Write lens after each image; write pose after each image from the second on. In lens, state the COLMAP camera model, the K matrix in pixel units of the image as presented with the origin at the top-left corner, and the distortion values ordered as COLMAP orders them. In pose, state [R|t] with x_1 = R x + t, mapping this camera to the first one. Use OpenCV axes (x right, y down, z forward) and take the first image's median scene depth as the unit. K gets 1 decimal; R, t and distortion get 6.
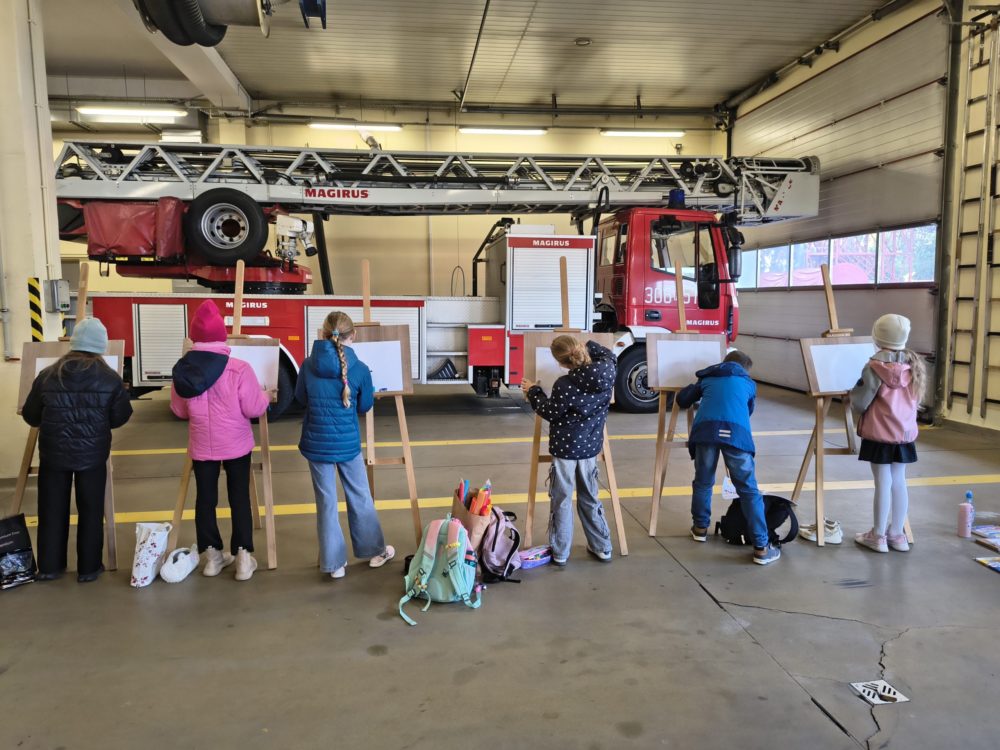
lens RADIAL K [[672.5, 0, 500.0], [0, 672.5, 375.0], [0, 0, 1]] dist [0.025885, -0.000739]
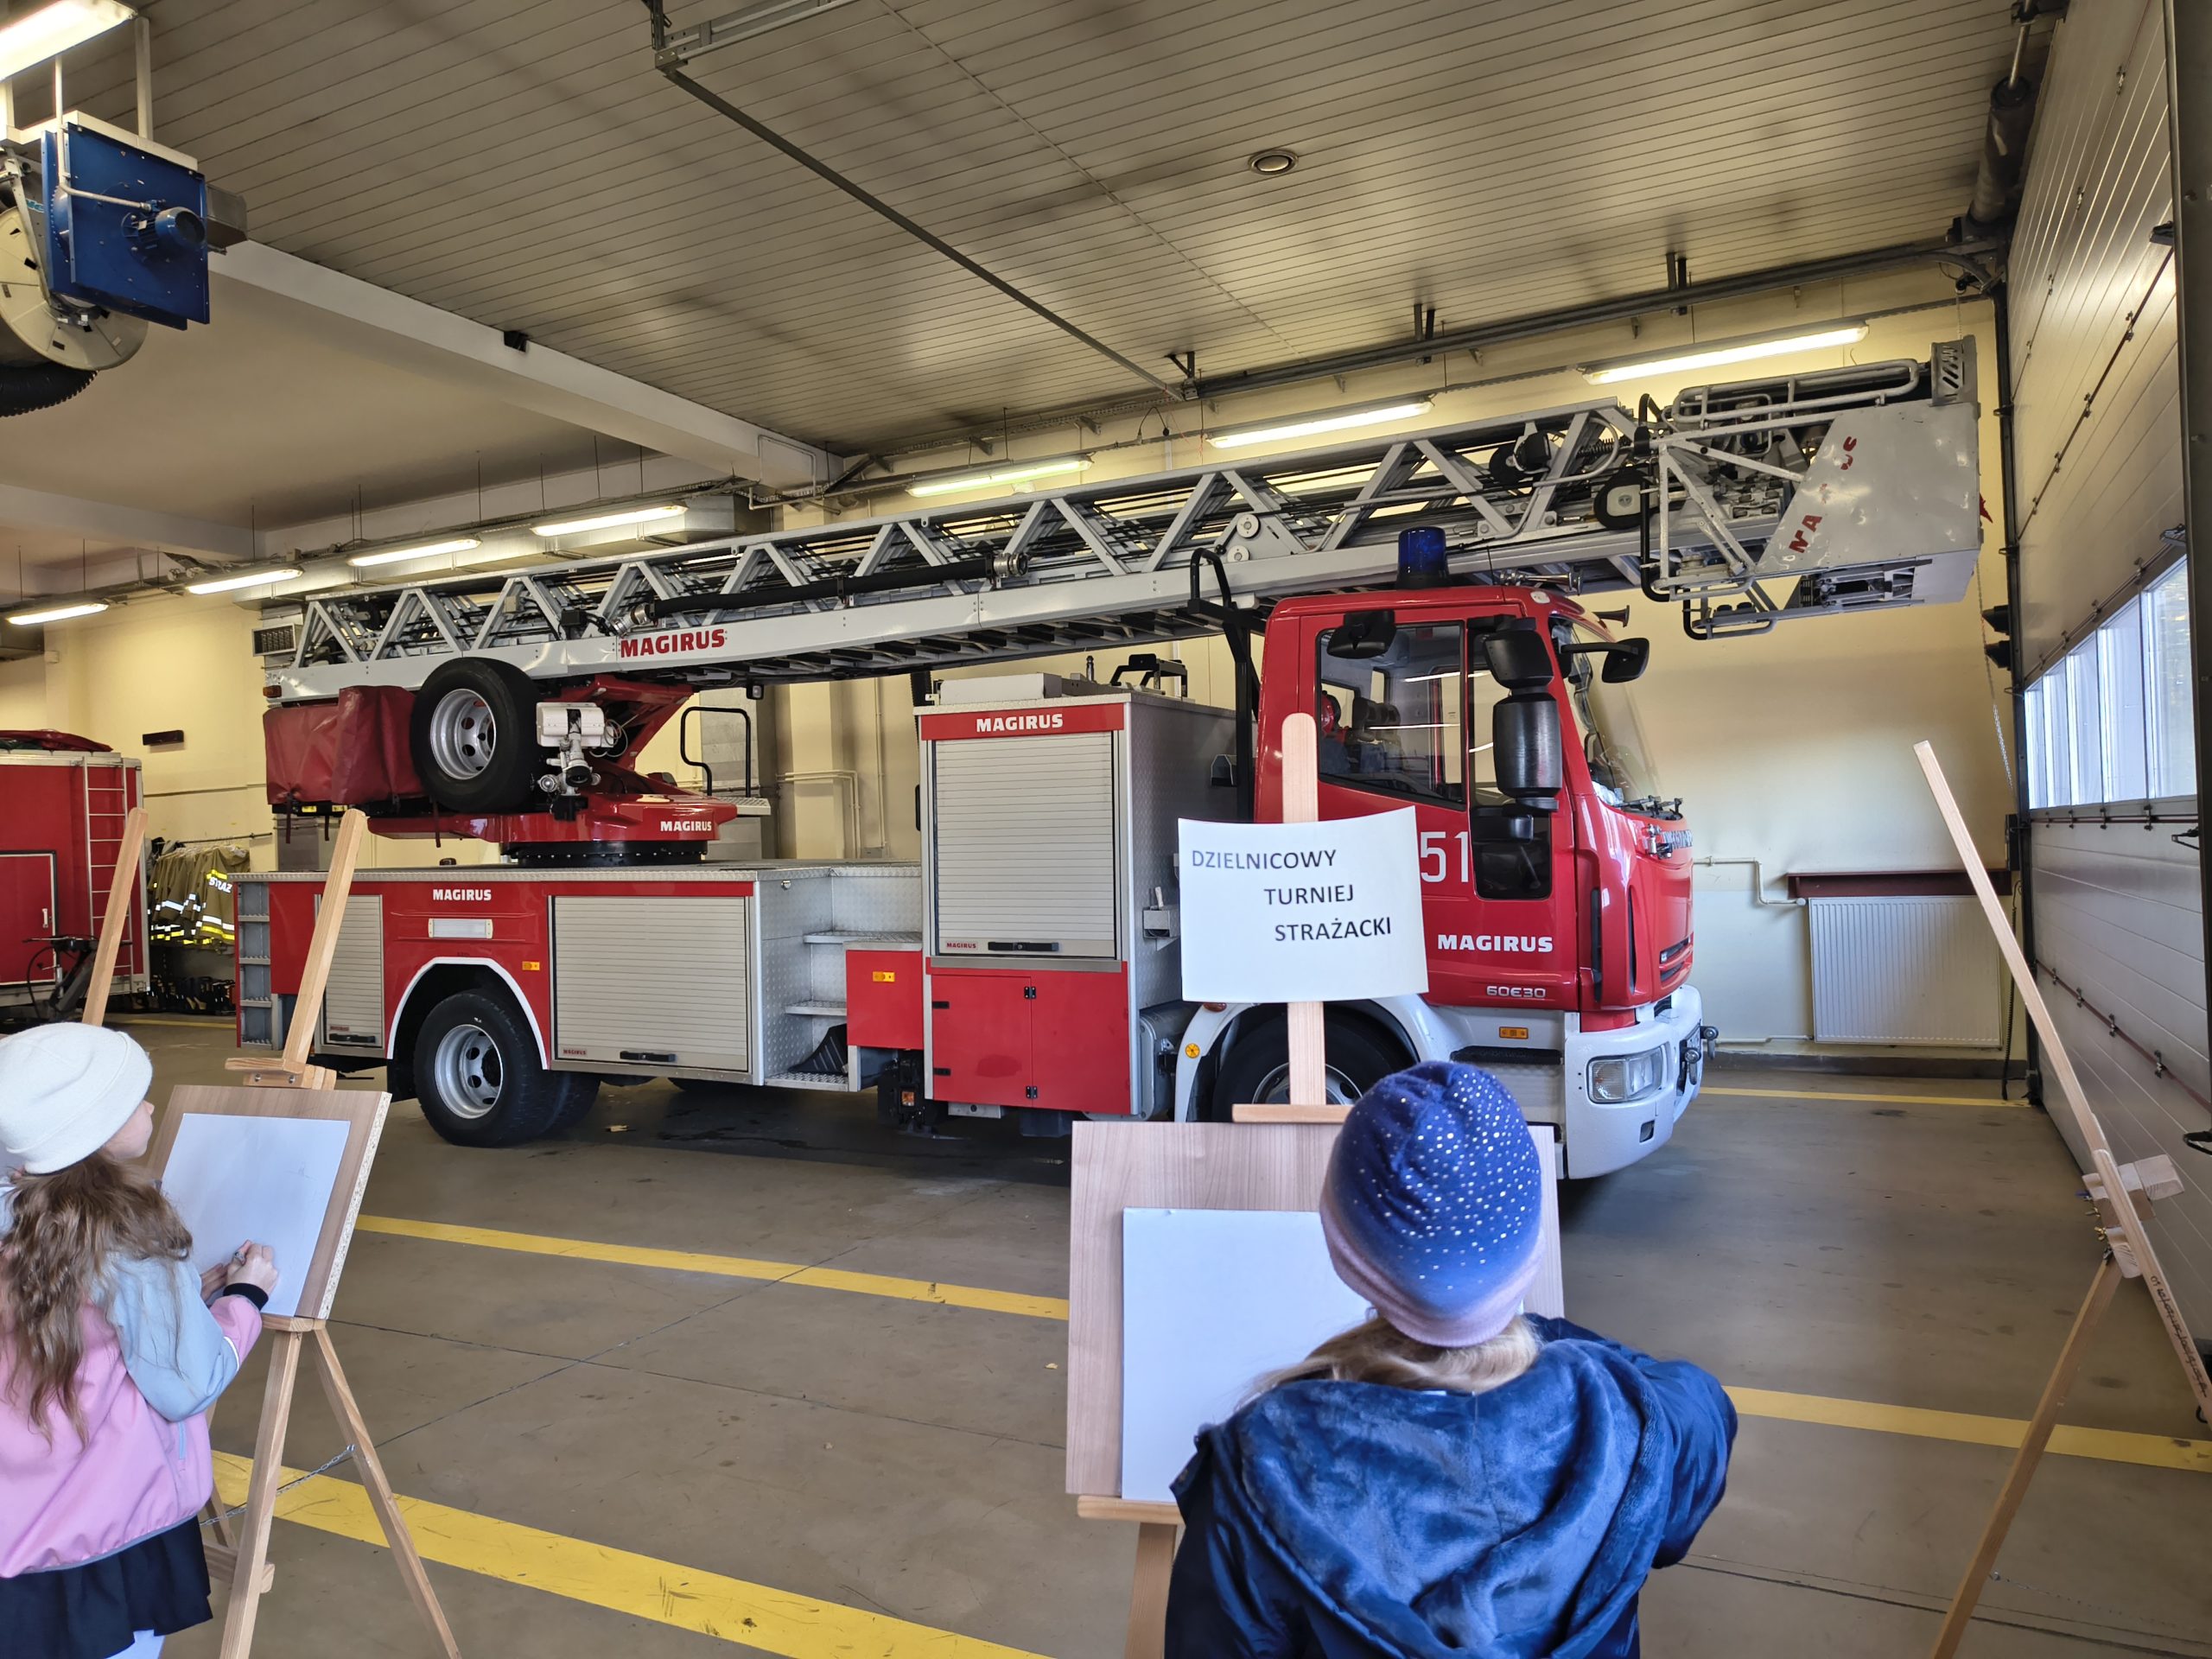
lens RADIAL K [[1487.7, 0, 1106.0], [0, 1487.7, 829.5], [0, 0, 1]] dist [0.025885, -0.000739]
pose [[0.825967, -0.024096, -0.563203, 0.562580], [-0.036658, 0.994675, -0.096317, -0.060412], [0.562525, 0.100200, 0.820686, 0.360426]]
